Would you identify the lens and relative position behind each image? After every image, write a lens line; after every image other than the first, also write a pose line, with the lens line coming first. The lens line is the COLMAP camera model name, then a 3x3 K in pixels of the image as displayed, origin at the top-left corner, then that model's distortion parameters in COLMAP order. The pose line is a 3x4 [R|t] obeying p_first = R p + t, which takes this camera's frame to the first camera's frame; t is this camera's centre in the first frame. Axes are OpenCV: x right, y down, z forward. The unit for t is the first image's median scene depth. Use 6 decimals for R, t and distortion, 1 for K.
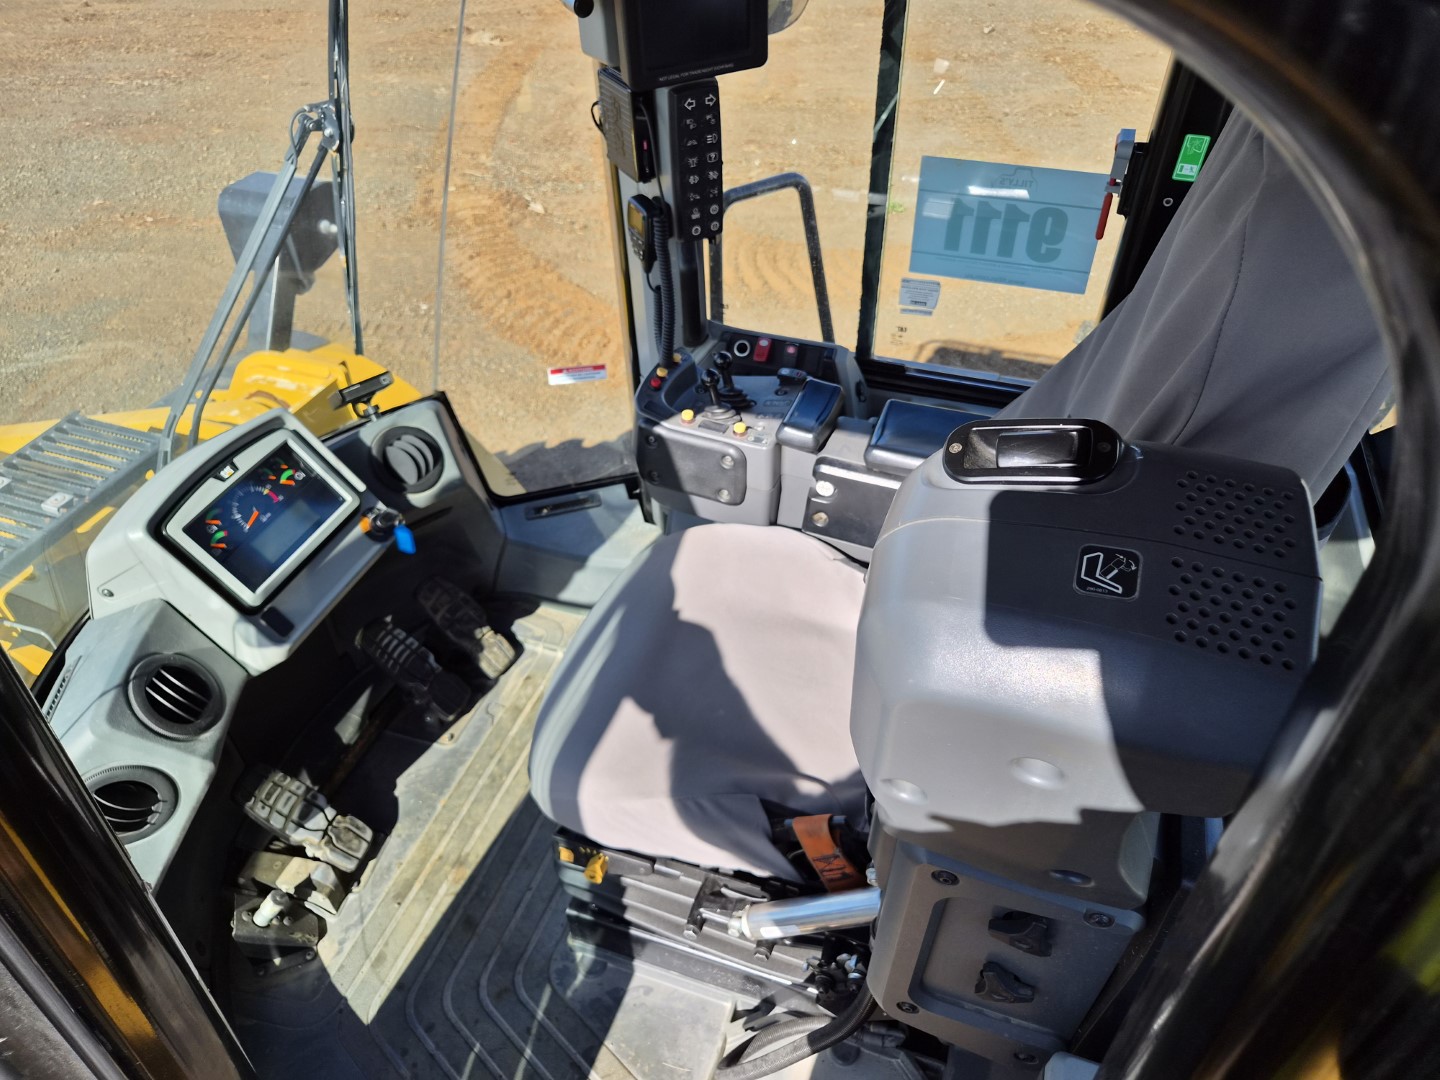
lens RADIAL K [[973.9, 0, 725.1], [0, 973.9, 533.0], [0, 0, 1]] dist [0.052565, -0.038182]
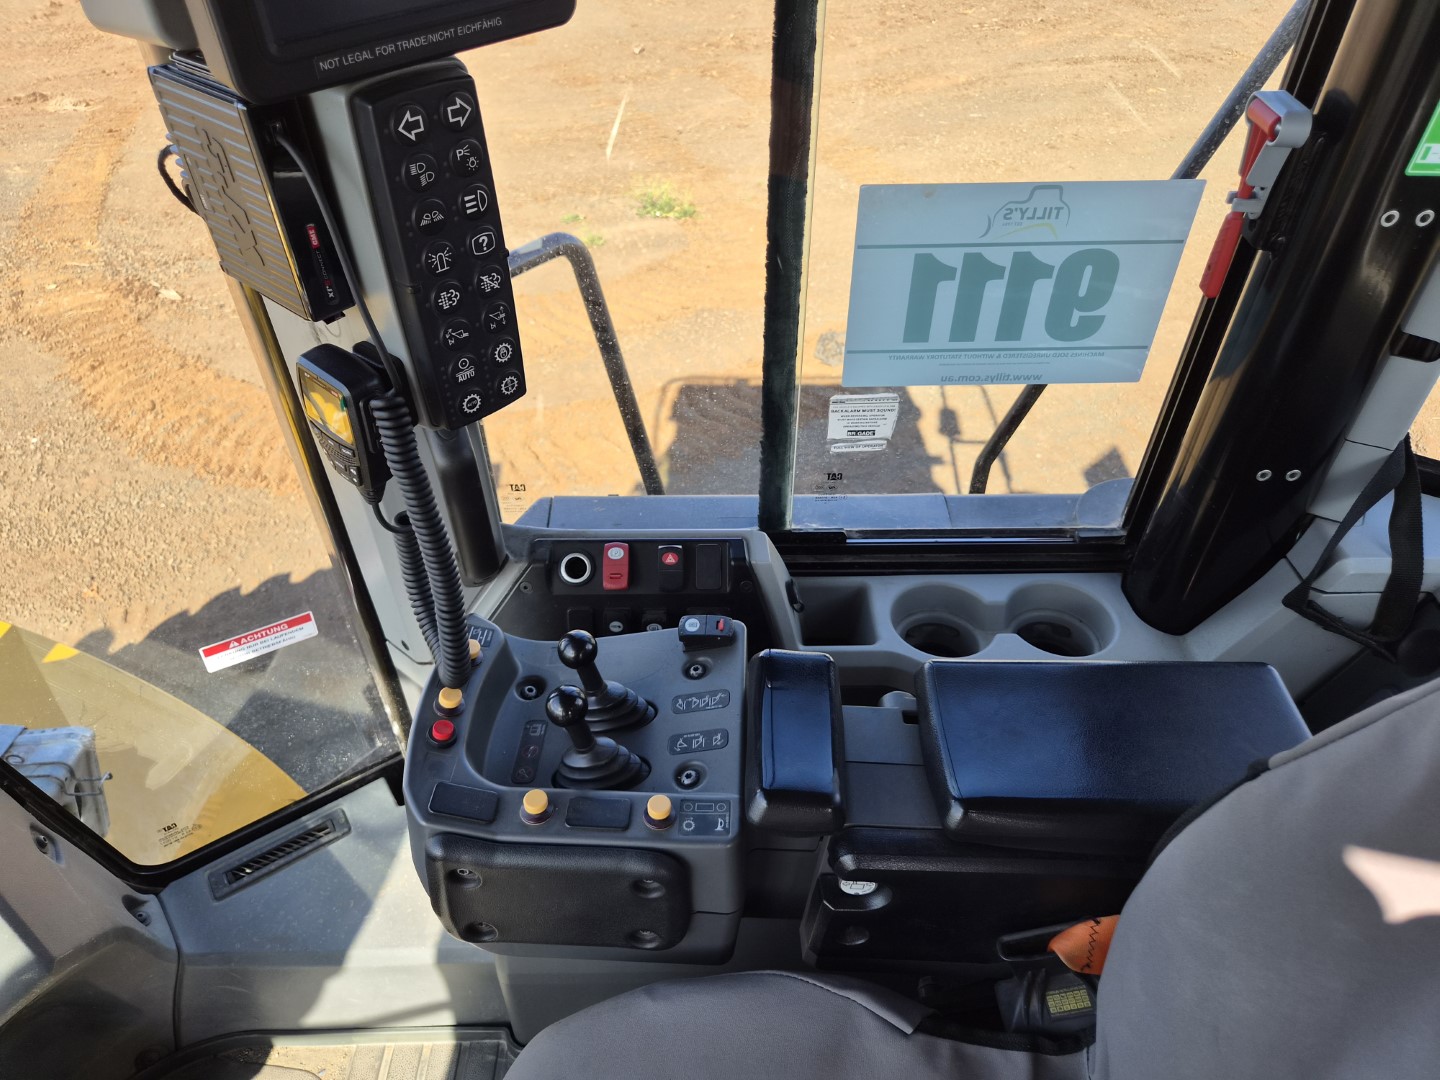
lens RADIAL K [[978.8, 0, 715.4], [0, 978.8, 535.0], [0, 0, 1]] dist [0.052706, -0.039971]
pose [[0.946287, -0.203927, 0.250908, -0.034503], [0.210560, 0.977581, 0.000415, -0.159171], [-0.245368, 0.052439, 0.968011, 0.378063]]
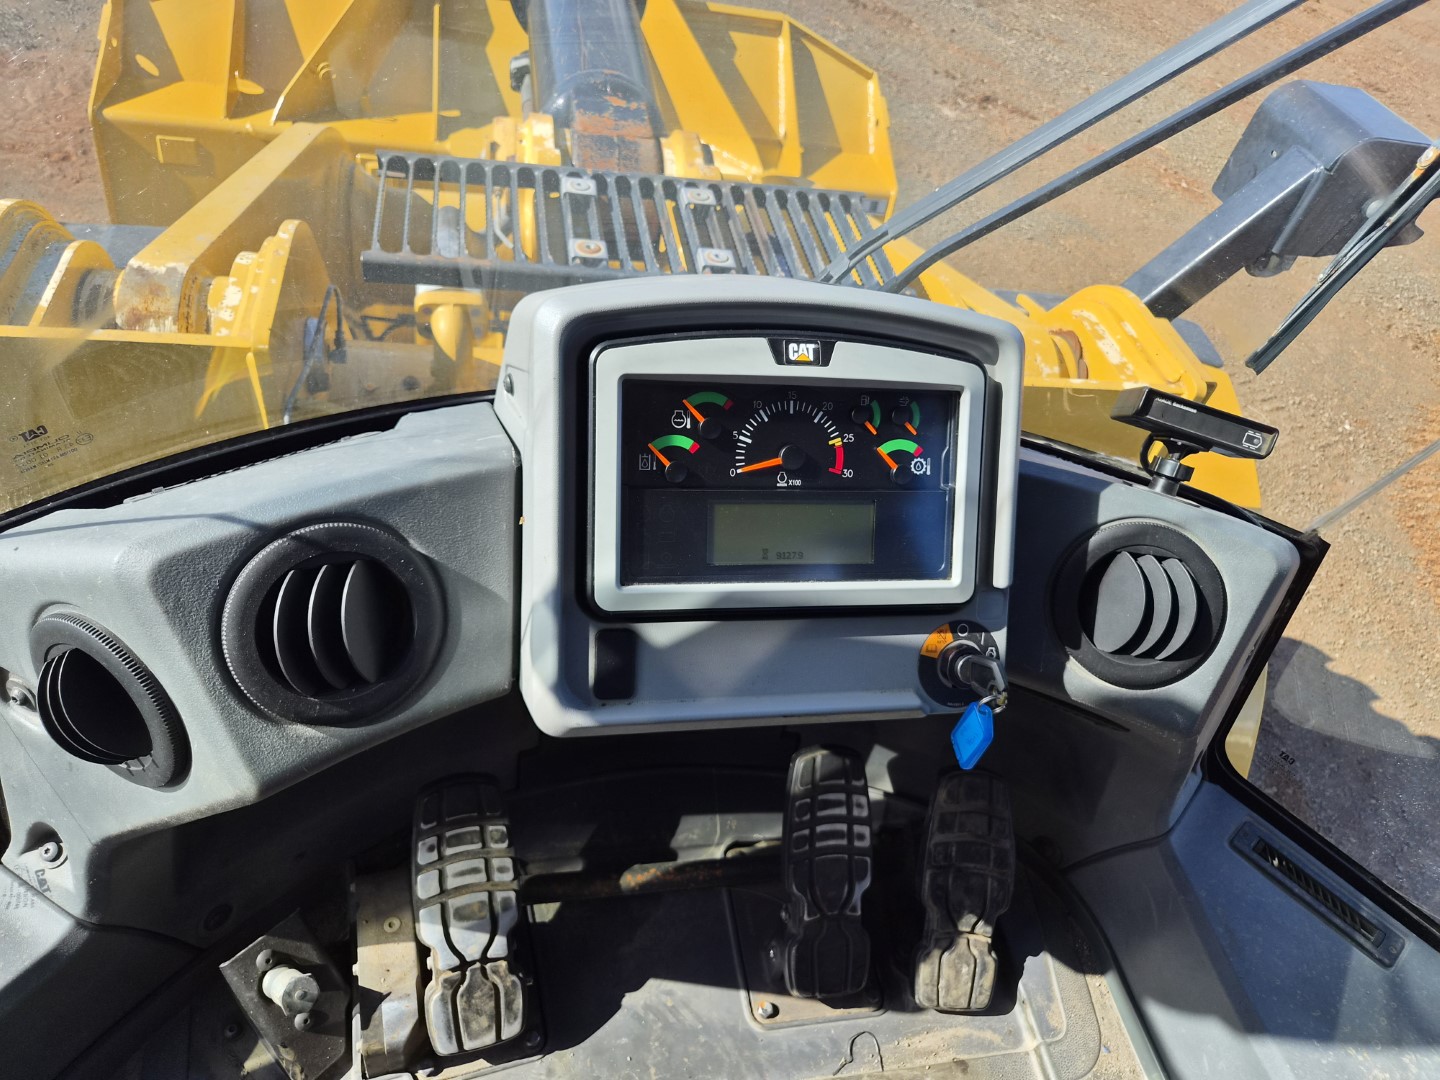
lens RADIAL K [[973.9, 0, 725.1], [0, 973.9, 533.0], [0, 0, 1]] dist [0.052565, -0.038182]
pose [[0.471080, 0.684716, -0.556100, -0.157962], [-0.697124, 0.675267, 0.240901, -0.060283], [0.540465, 0.274187, 0.795437, 0.456004]]
